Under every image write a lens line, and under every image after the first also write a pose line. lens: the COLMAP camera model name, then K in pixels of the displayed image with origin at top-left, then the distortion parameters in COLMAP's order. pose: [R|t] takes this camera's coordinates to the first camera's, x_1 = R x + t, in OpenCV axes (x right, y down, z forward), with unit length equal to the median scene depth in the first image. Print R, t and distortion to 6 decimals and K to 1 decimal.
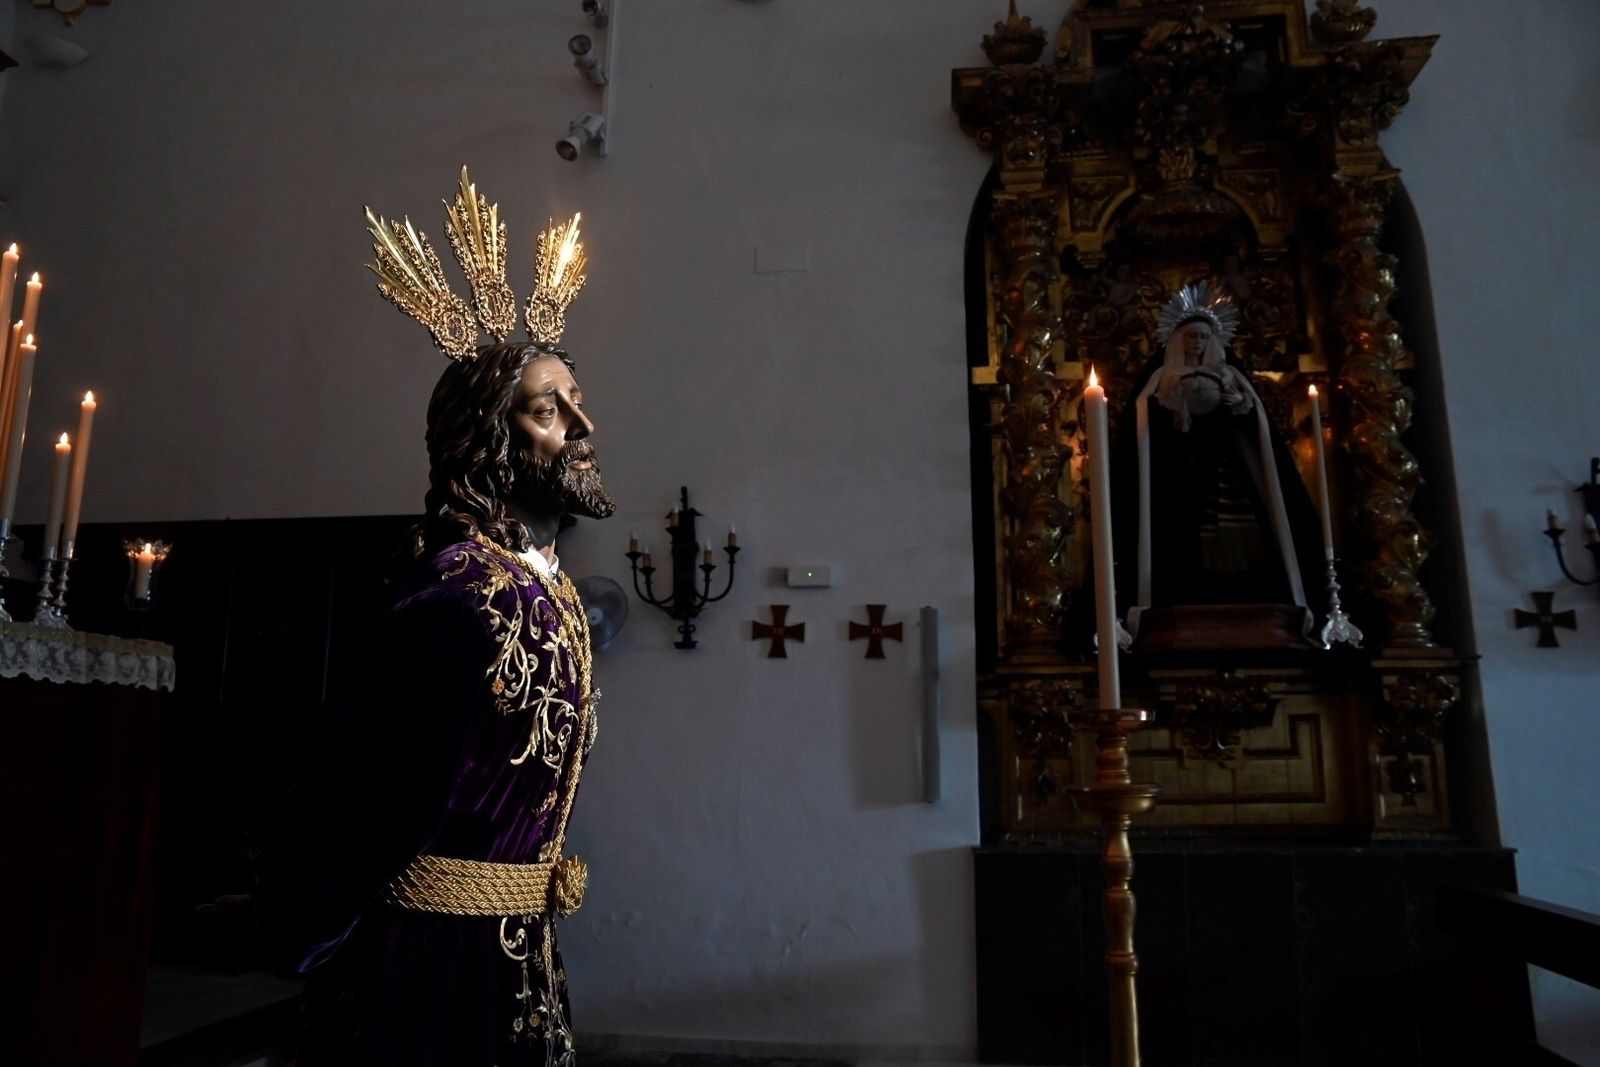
lens RADIAL K [[1086.3, 0, 798.2], [0, 1086.3, 535.0], [0, 0, 1]] dist [-0.117105, 0.087000]
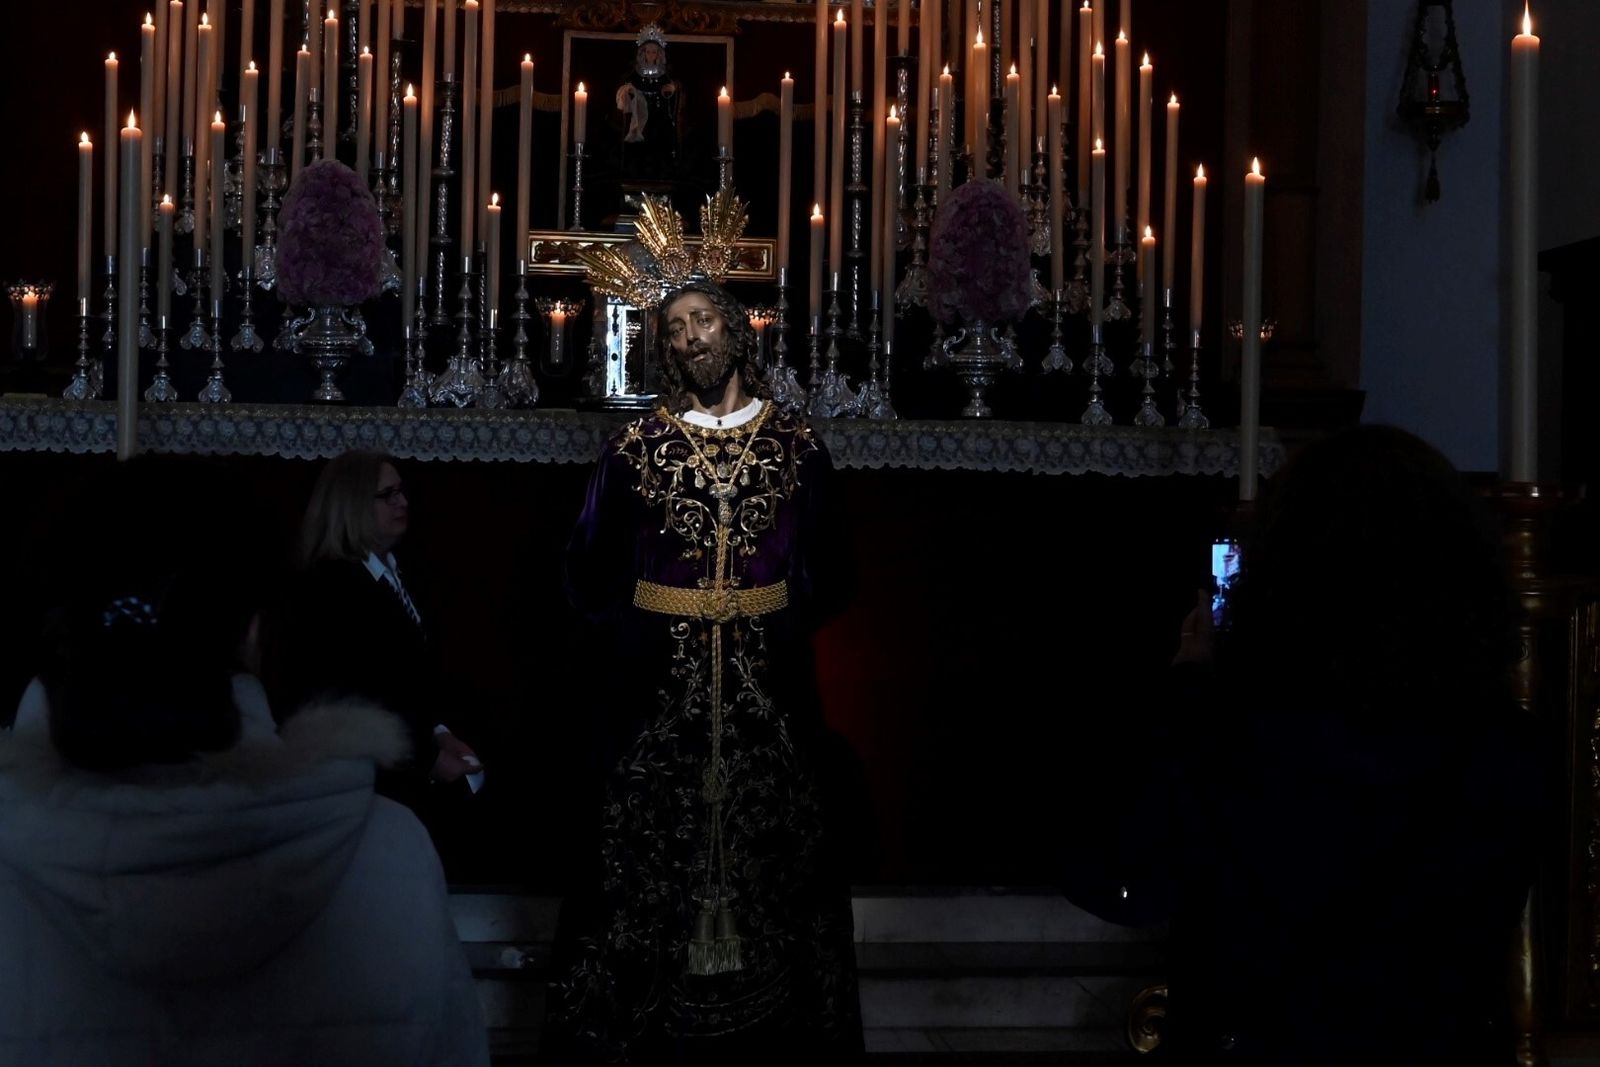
lens RADIAL K [[2379.5, 0, 793.6], [0, 2379.5, 533.2], [0, 0, 1]] dist [-0.051733, 0.000000]
pose [[0.254141, -0.000270, -0.967167, 0.851827], [0.179448, 0.982650, 0.046879, 0.013875], [0.950374, -0.185470, 0.249780, 0.042489]]
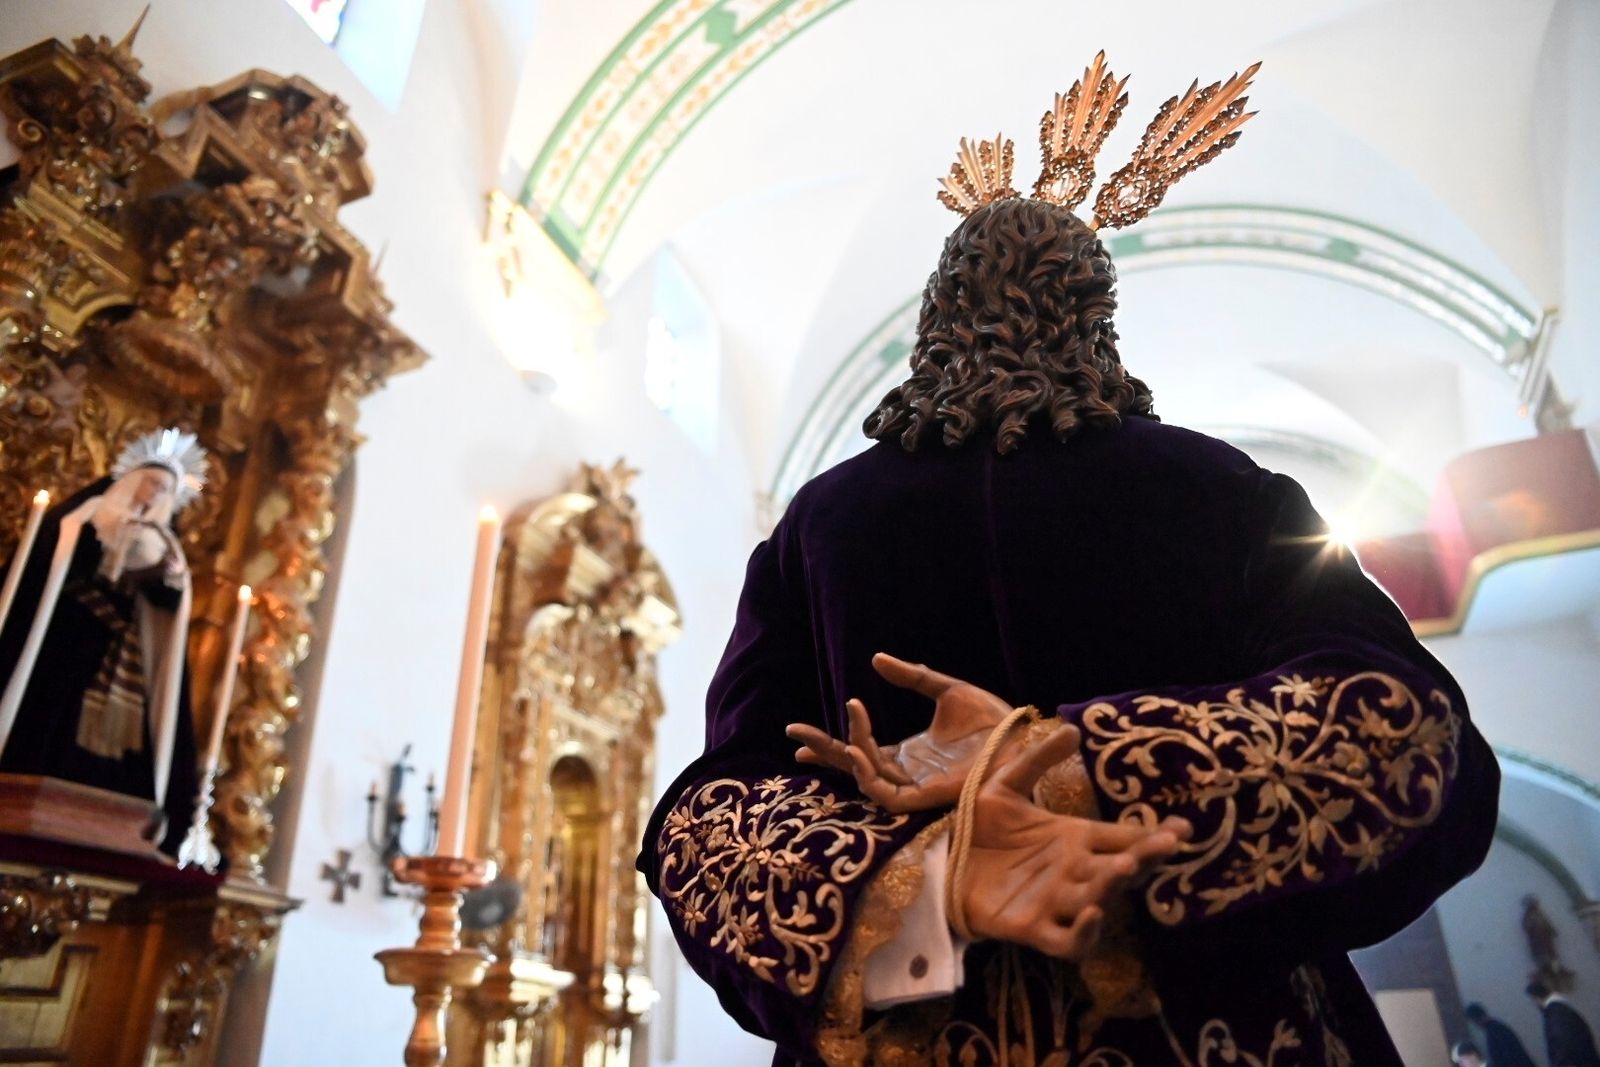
lens RADIAL K [[1086.3, 0, 798.3], [0, 1086.3, 533.9], [0, 0, 1]] dist [-0.117105, 0.087000]
pose [[0.249225, 0.433613, 0.865949, -0.239707], [-0.181505, 0.899233, -0.398041, 0.104232], [-0.951285, -0.057973, 0.302814, 0.235860]]
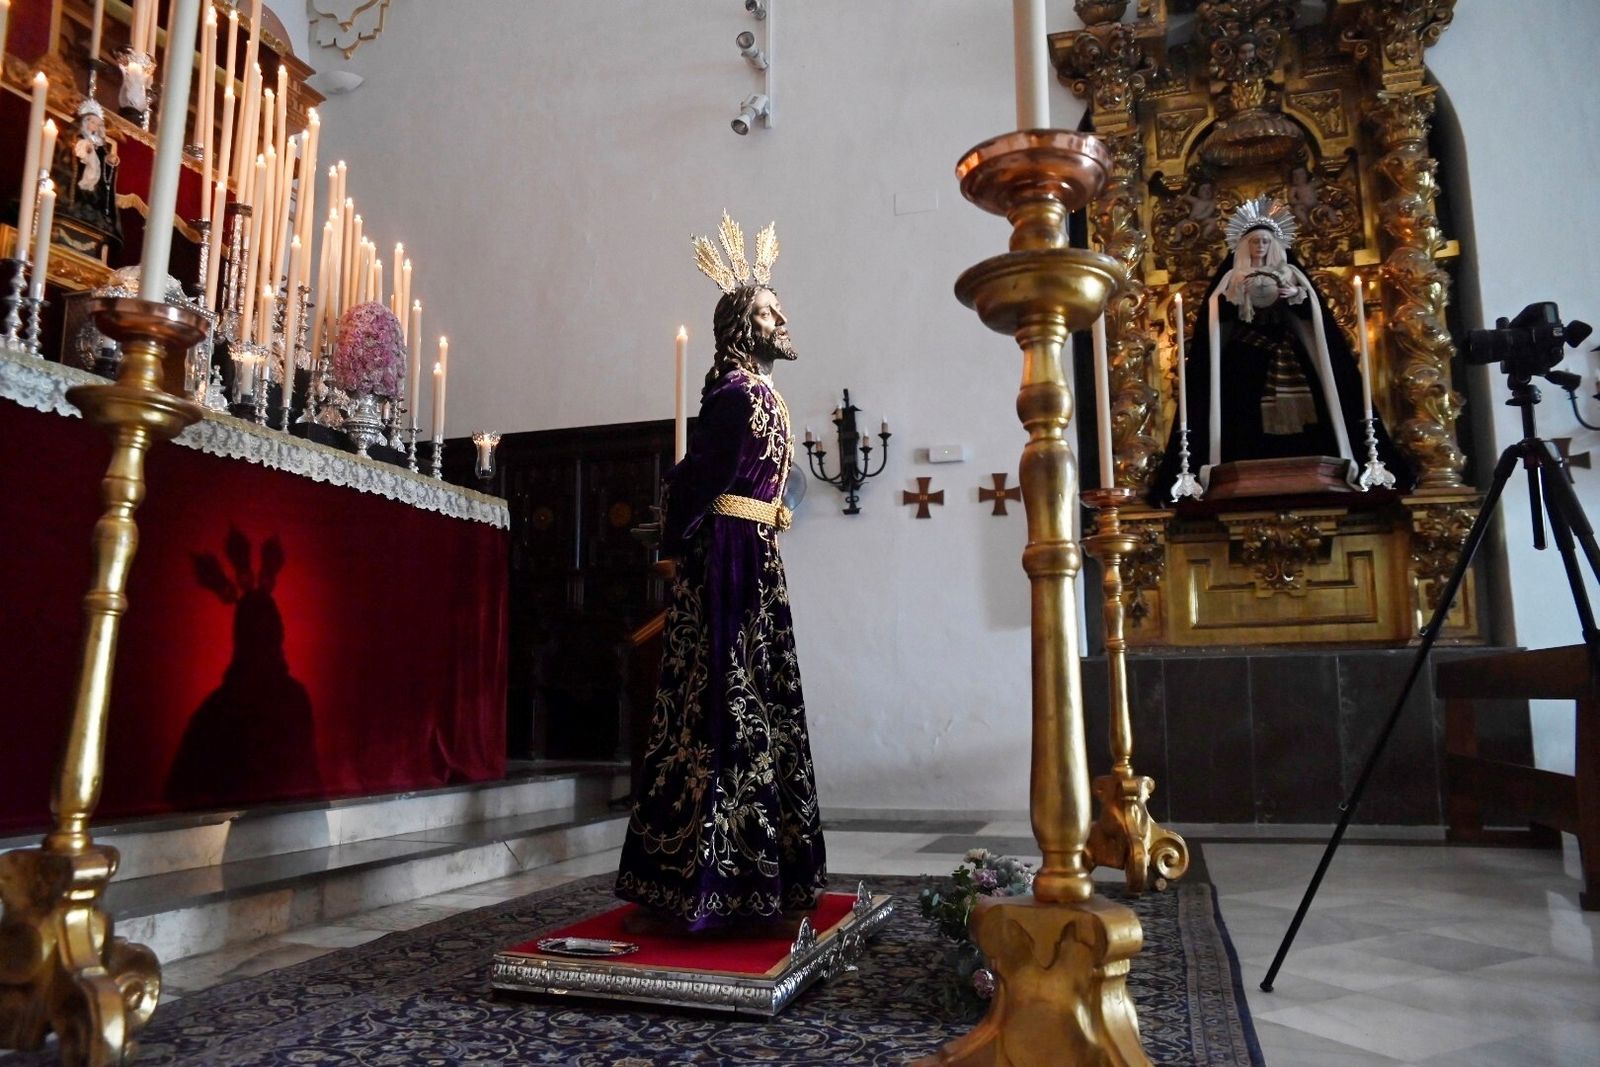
lens RADIAL K [[1121.0, 0, 798.3], [0, 1121.0, 538.7], [0, 0, 1]] dist [-0.103603, 0.069609]
pose [[0.986198, -0.033944, -0.162053, 0.050266], [0.043749, 0.997397, 0.057324, 0.056651], [0.159685, -0.063623, 0.985116, -0.337130]]
